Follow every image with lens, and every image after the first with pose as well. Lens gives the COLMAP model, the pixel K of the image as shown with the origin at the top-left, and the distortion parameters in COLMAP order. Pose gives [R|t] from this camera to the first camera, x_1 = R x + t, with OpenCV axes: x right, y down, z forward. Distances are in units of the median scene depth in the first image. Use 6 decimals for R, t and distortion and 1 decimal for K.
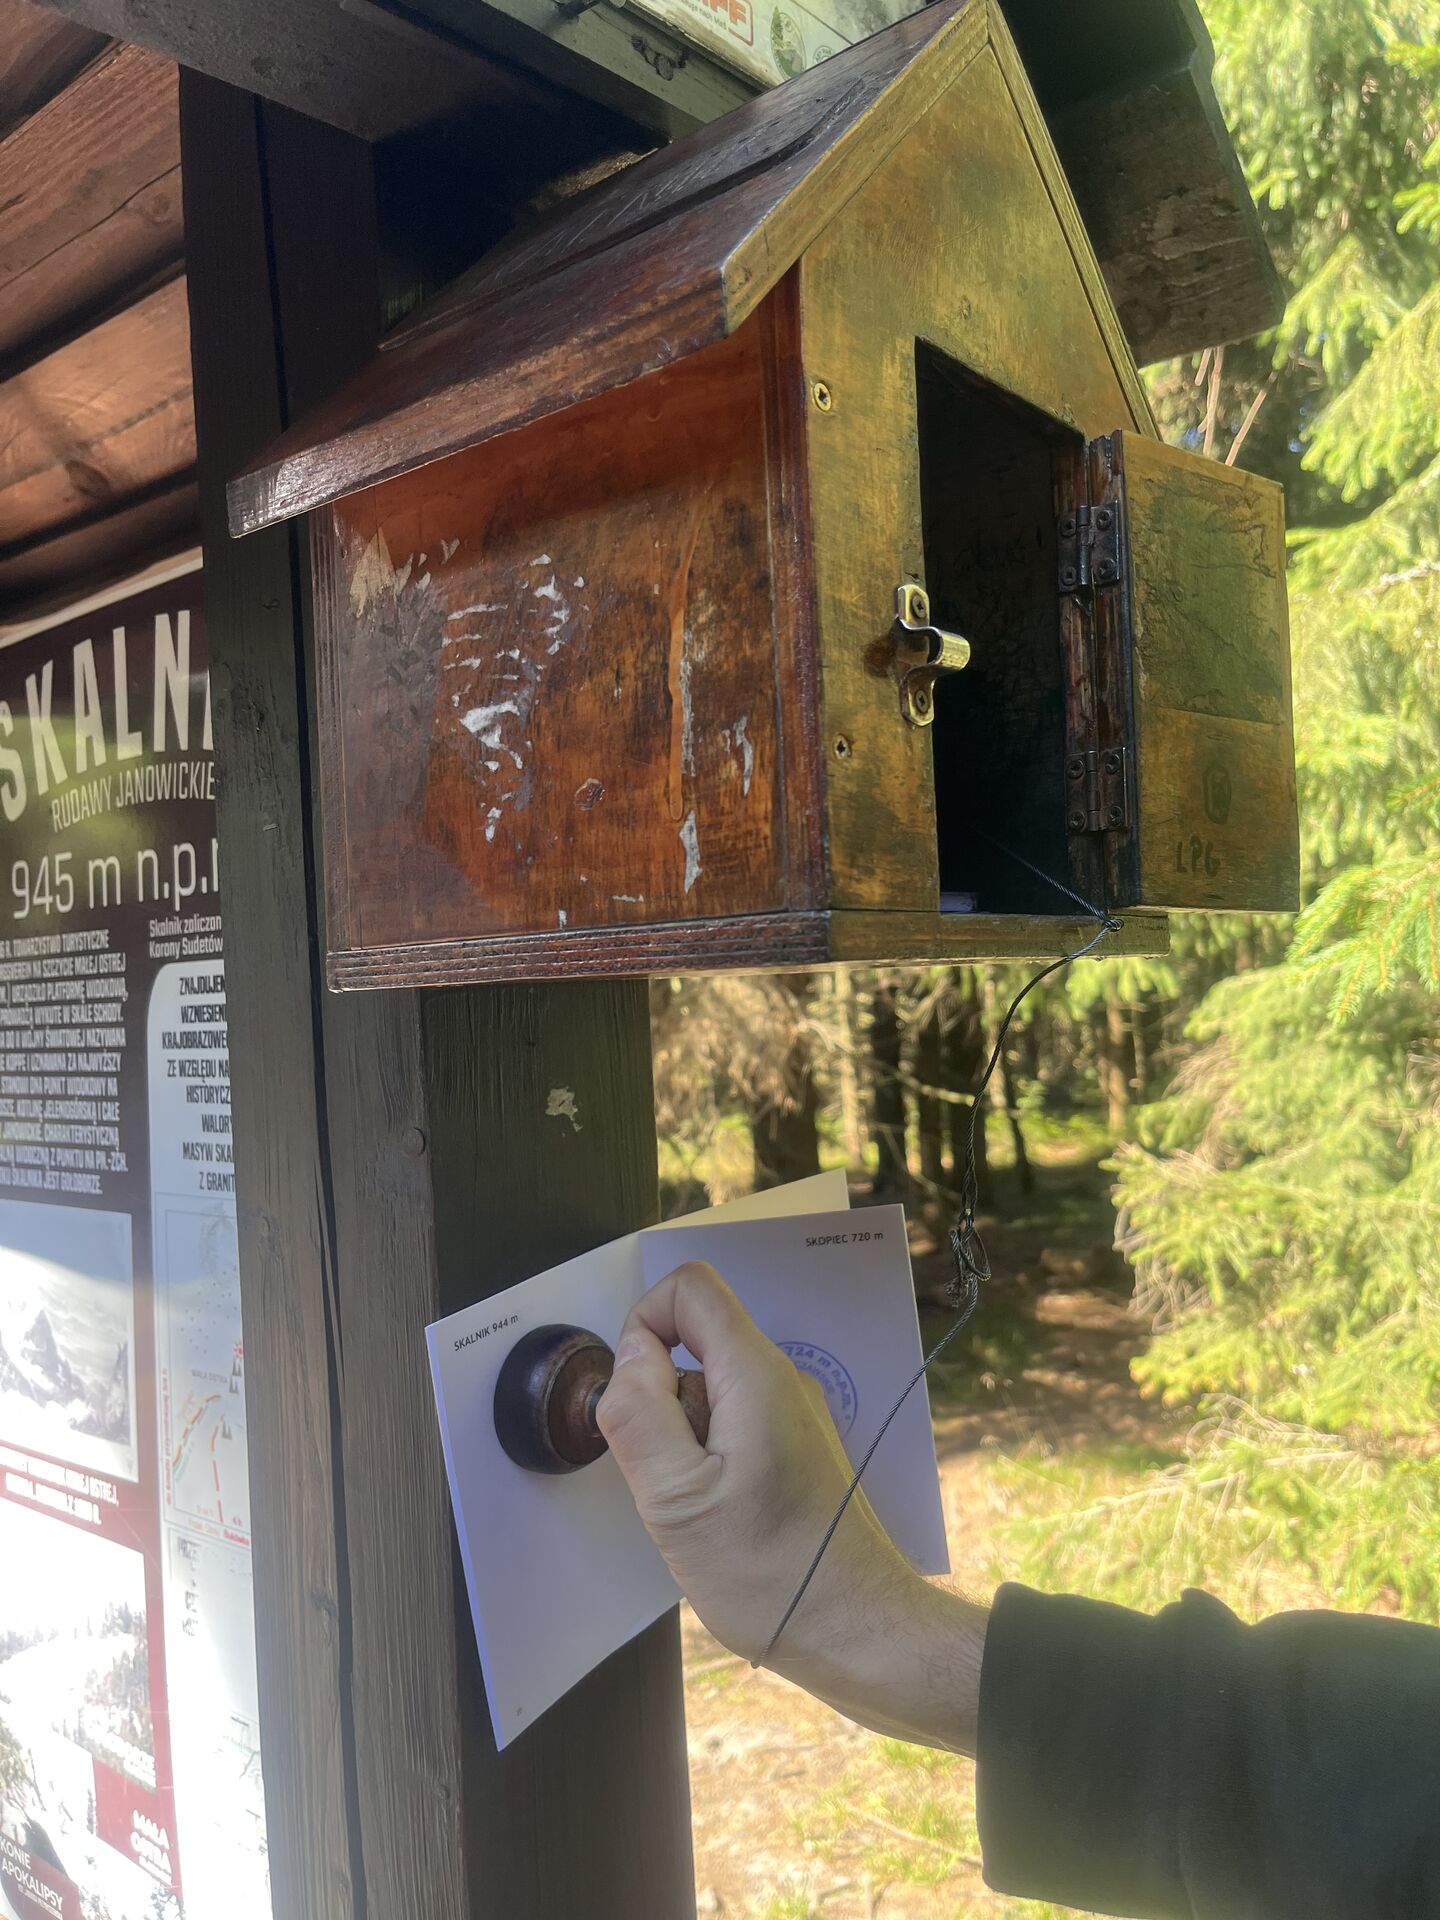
lens RADIAL K [[1447.4, 0, 734.4], [0, 1447.4, 953.8], [0, 0, 1]] dist [0.047742, 0.004801]
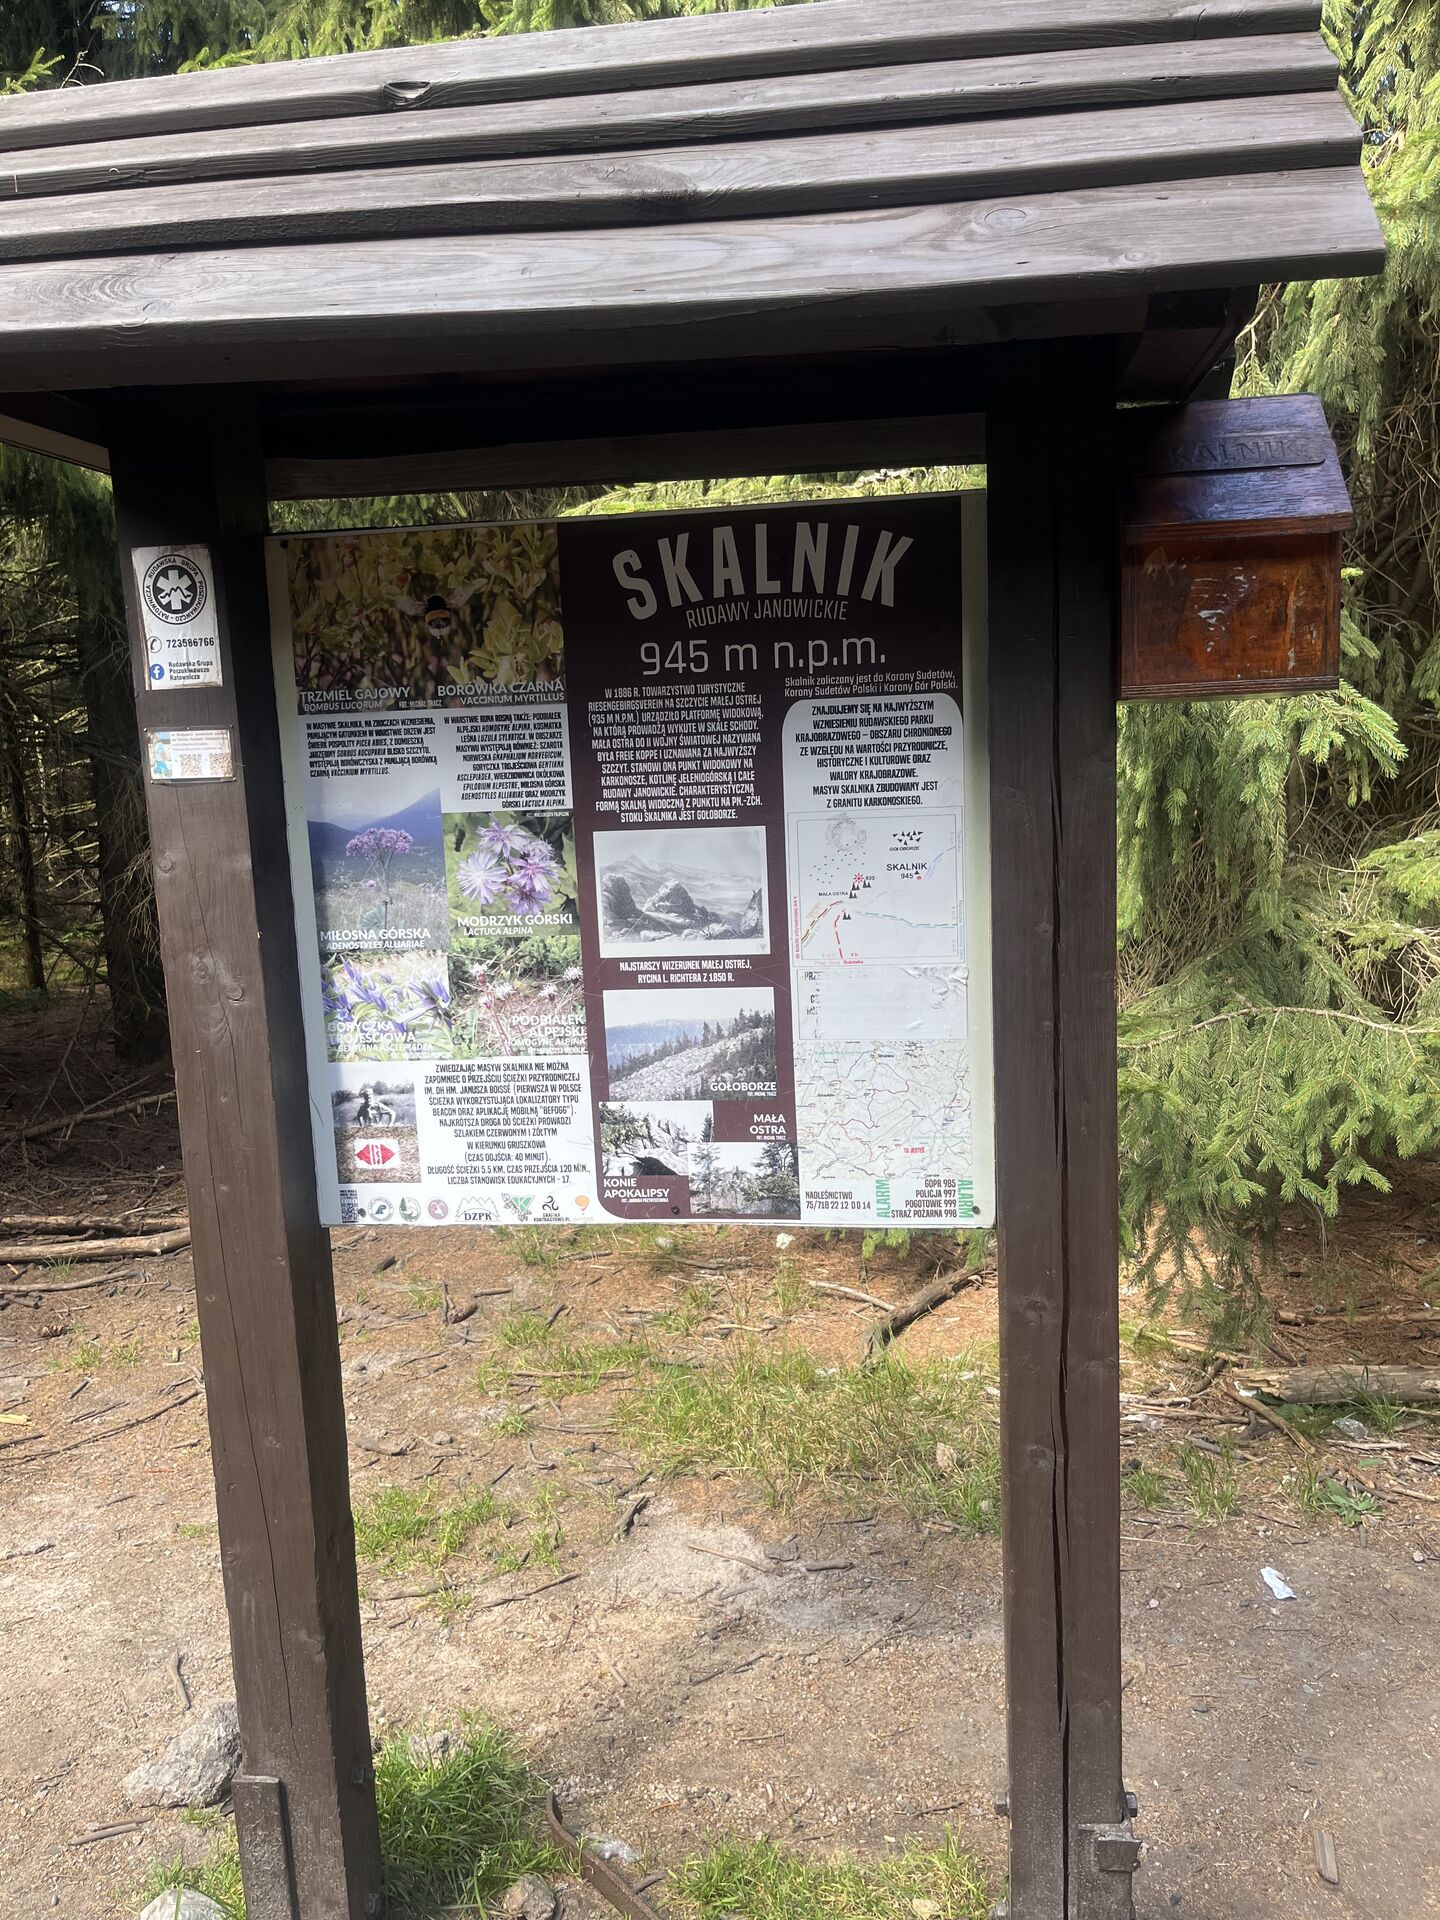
lens RADIAL K [[1447.4, 0, 727.3], [0, 1447.4, 957.3], [0, 0, 1]] dist [0.047742, 0.004801]
pose [[0.826168, -0.060263, 0.560193, -1.674955], [-0.008194, 0.992873, 0.118893, 0.127481], [-0.563365, -0.102816, 0.819786, -0.660889]]
